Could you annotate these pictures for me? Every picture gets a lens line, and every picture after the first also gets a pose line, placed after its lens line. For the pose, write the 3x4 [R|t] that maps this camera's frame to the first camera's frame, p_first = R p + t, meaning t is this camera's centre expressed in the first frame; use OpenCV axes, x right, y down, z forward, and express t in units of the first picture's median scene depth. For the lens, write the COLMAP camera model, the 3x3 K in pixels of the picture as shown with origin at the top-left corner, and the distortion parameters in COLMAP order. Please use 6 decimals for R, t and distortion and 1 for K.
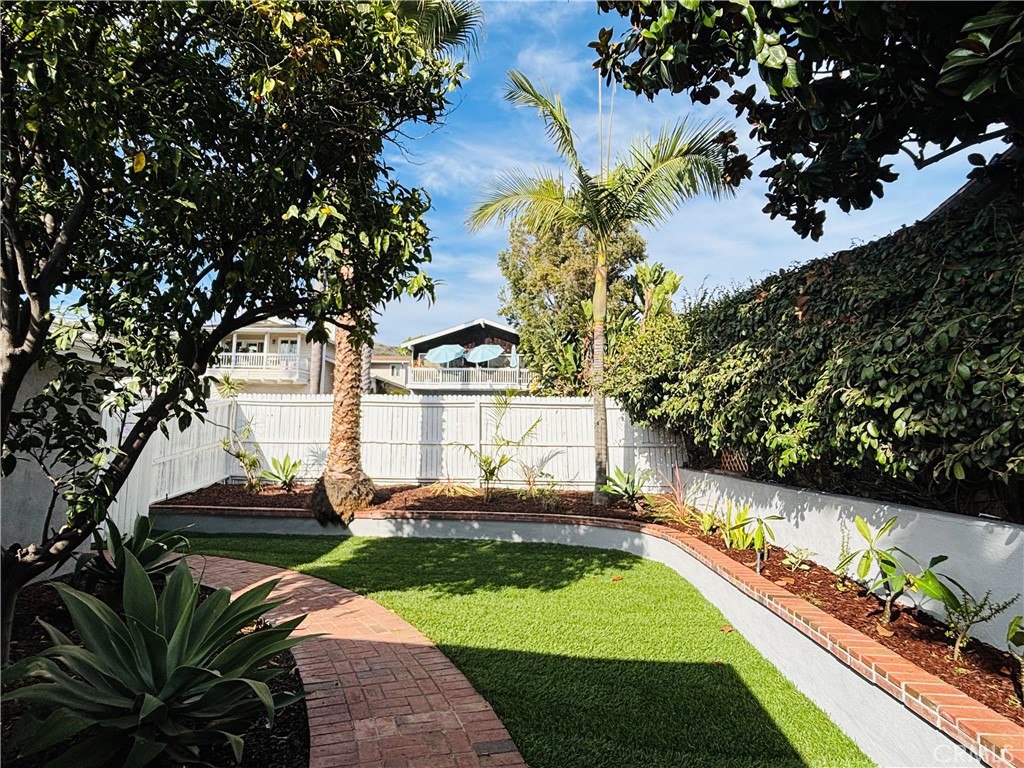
lens RADIAL K [[563.4, 0, 511.8], [0, 563.4, 384.3], [0, 0, 1]] dist [0.000998, 0.000012]
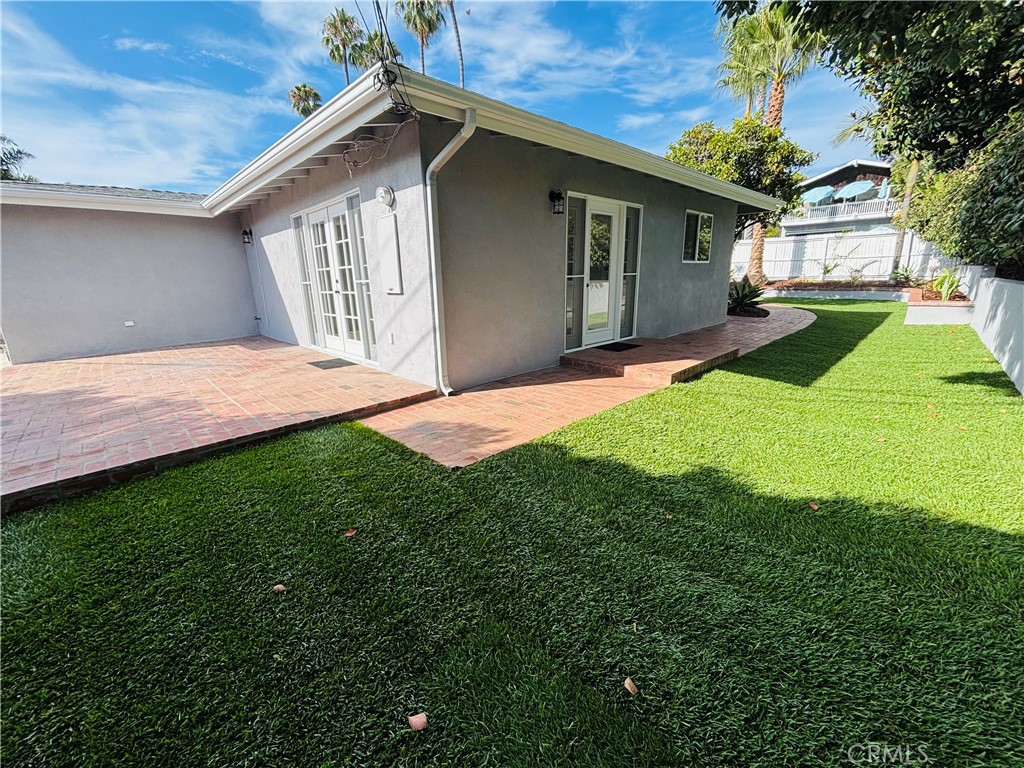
lens RADIAL K [[415.1, 0, 514.6], [0, 415.1, 391.8], [0, 0, 1]] dist [-0.000451, 0.001175]
pose [[0.753958, 0.137151, -0.642446, 0.042359], [0.108494, 0.938537, 0.327686, -0.018901], [0.647902, -0.316763, 0.692737, -0.308378]]
